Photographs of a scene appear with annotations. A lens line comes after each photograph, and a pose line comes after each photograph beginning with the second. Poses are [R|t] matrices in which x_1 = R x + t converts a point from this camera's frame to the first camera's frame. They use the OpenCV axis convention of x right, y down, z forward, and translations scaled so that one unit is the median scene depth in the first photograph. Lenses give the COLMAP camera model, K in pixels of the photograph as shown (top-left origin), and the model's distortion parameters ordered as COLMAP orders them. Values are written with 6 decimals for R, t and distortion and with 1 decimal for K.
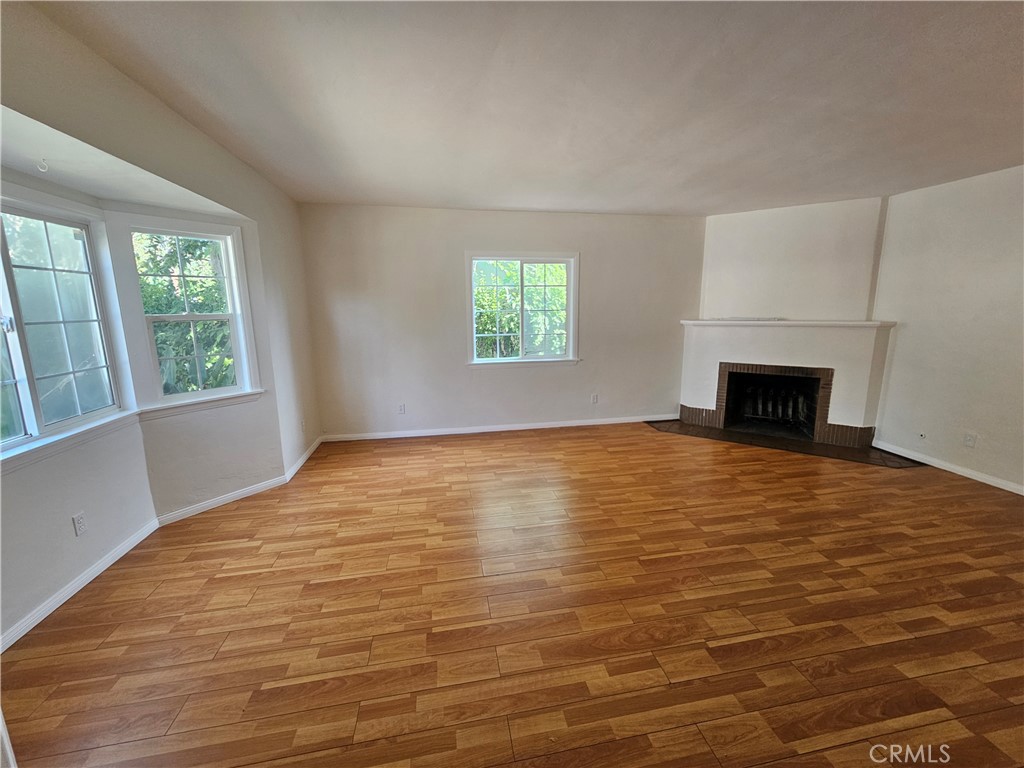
lens RADIAL K [[416.9, 0, 515.3], [0, 416.9, 385.3], [0, 0, 1]] dist [-0.000469, 0.000700]
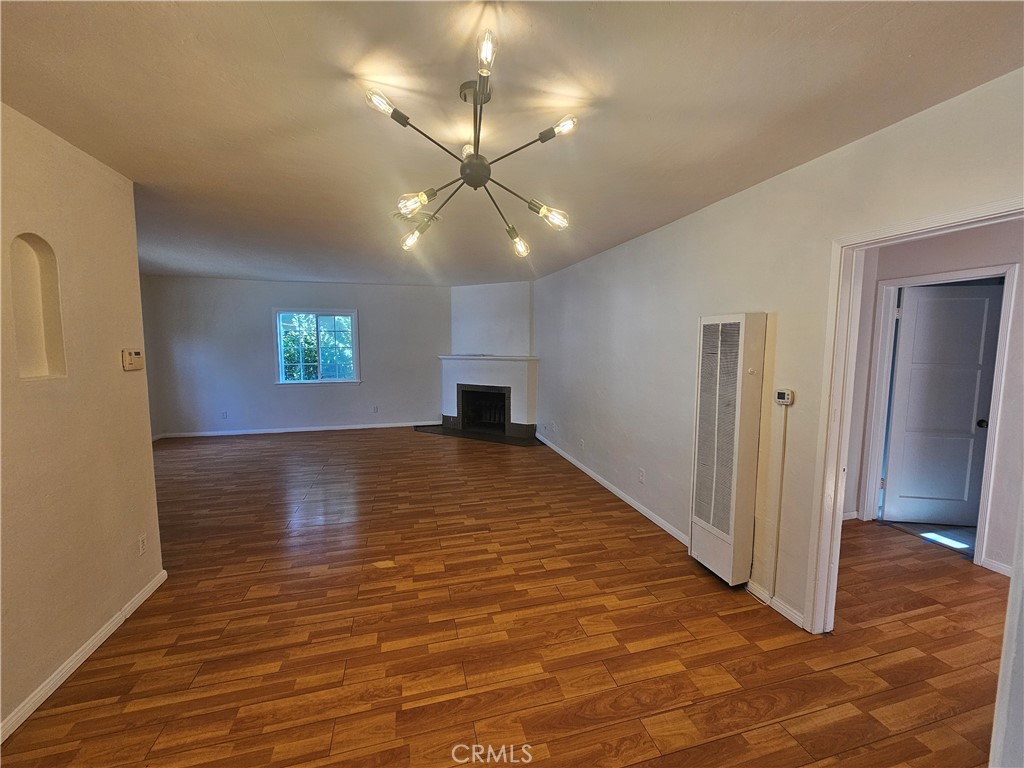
lens RADIAL K [[416.9, 0, 510.1], [0, 416.9, 378.1], [0, 0, 1]] dist [-0.000469, 0.000700]
pose [[0.997997, 0.008277, 0.062719, 0.634598], [-0.001278, 0.993841, -0.110810, 0.094681], [-0.063250, 0.110508, 0.991861, -0.508849]]
